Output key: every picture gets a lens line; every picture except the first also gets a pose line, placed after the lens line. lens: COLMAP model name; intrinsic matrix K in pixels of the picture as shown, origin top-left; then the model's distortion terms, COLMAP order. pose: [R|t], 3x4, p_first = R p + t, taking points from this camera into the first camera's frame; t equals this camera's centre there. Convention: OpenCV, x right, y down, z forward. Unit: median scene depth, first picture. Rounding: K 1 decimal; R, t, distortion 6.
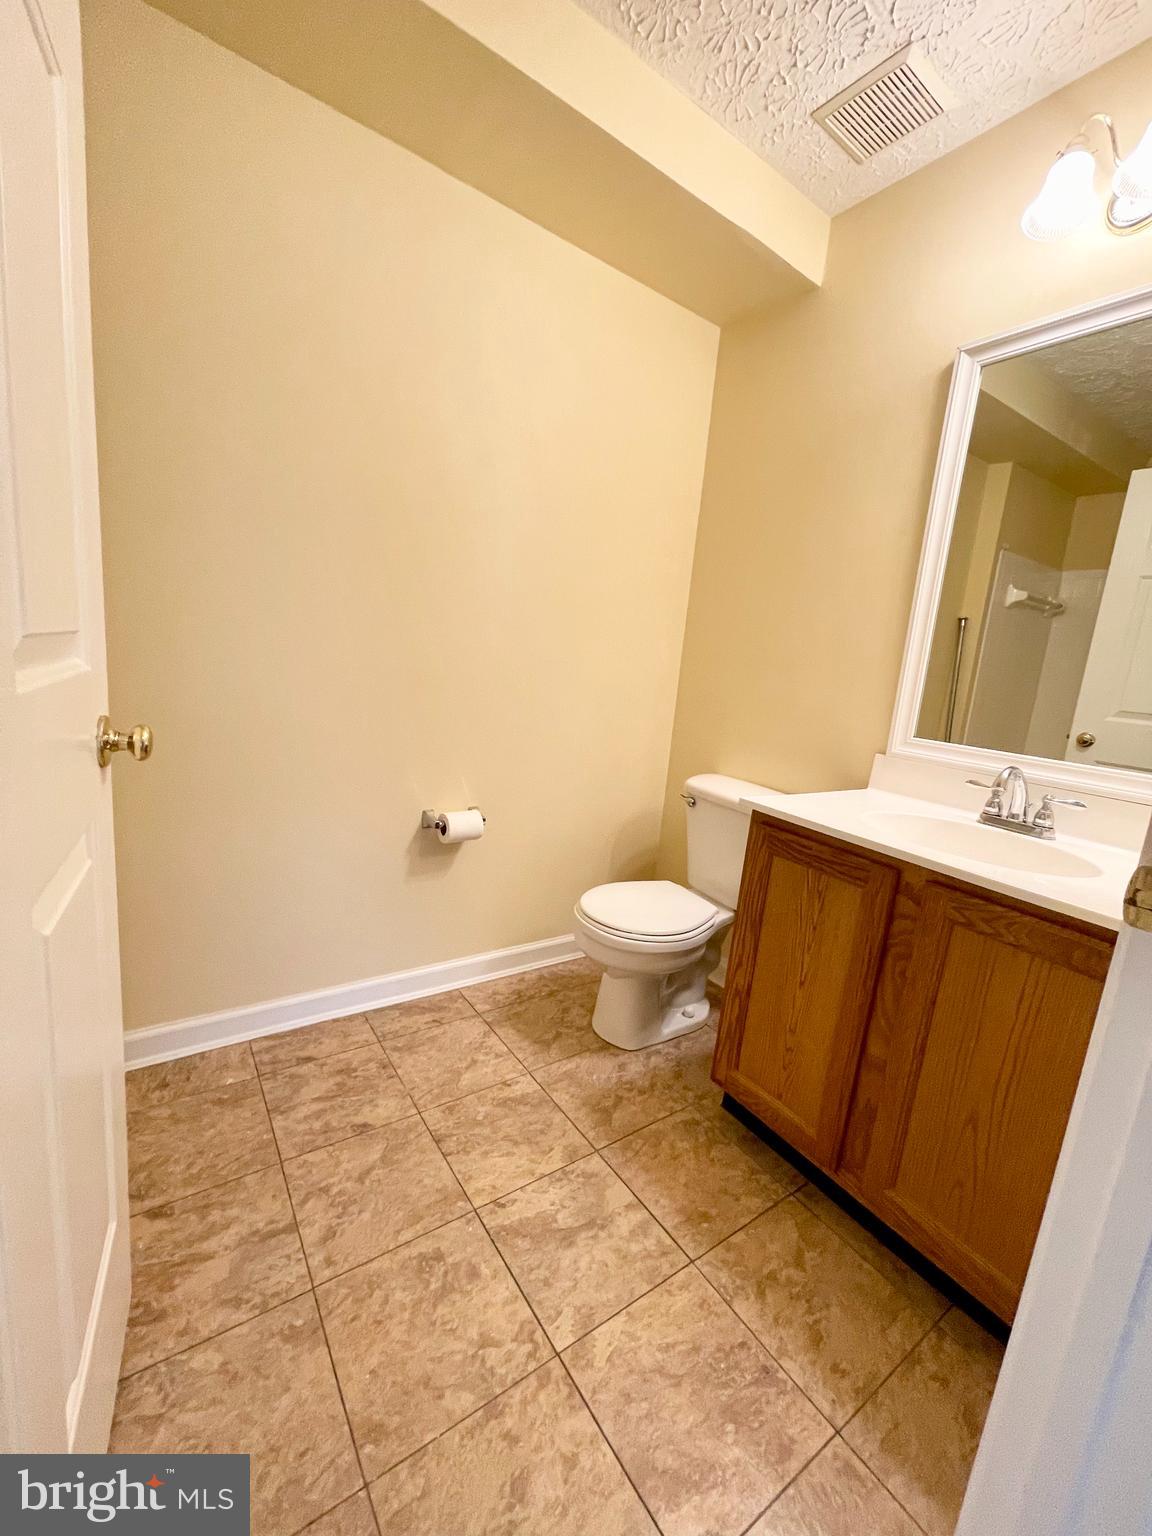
lens RADIAL K [[622.9, 0, 582.2], [0, 622.9, 765.7], [0, 0, 1]] dist [0.002125, 0.000523]
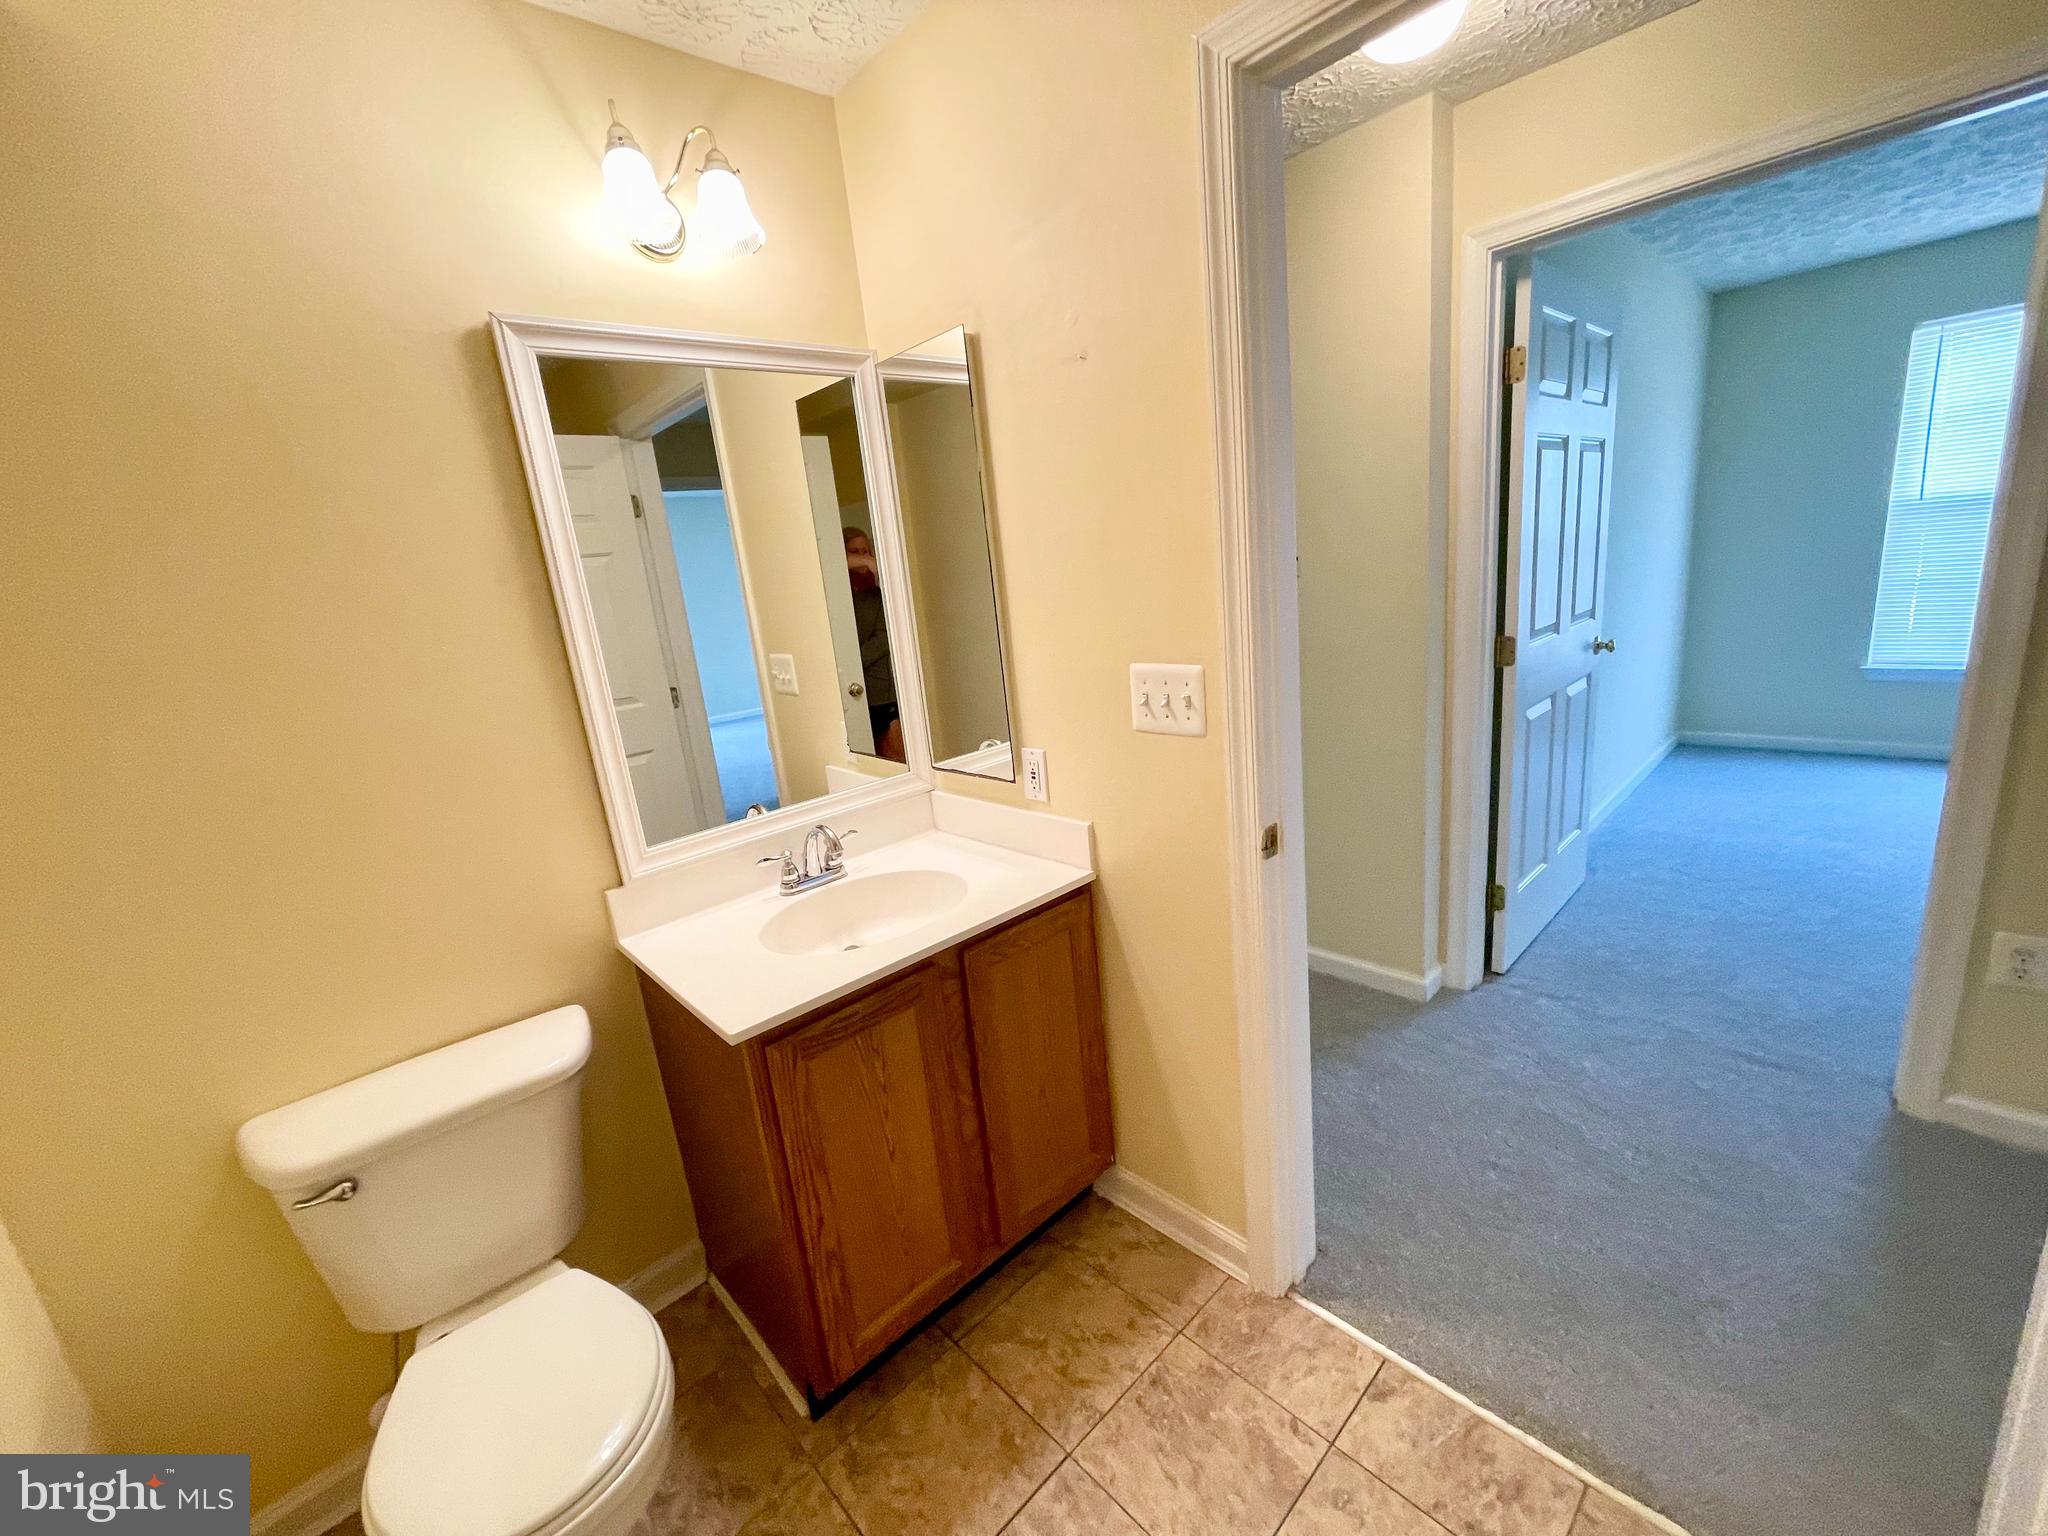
lens RADIAL K [[830.6, 0, 1027.2], [0, 830.6, 764.8], [0, 0, 1]] dist [0.002125, 0.000523]
pose [[-0.135760, -0.324391, 0.936130, -0.581390], [0.268839, 0.897365, 0.349946, -0.490604], [-0.953569, 0.299177, -0.034618, 0.782219]]
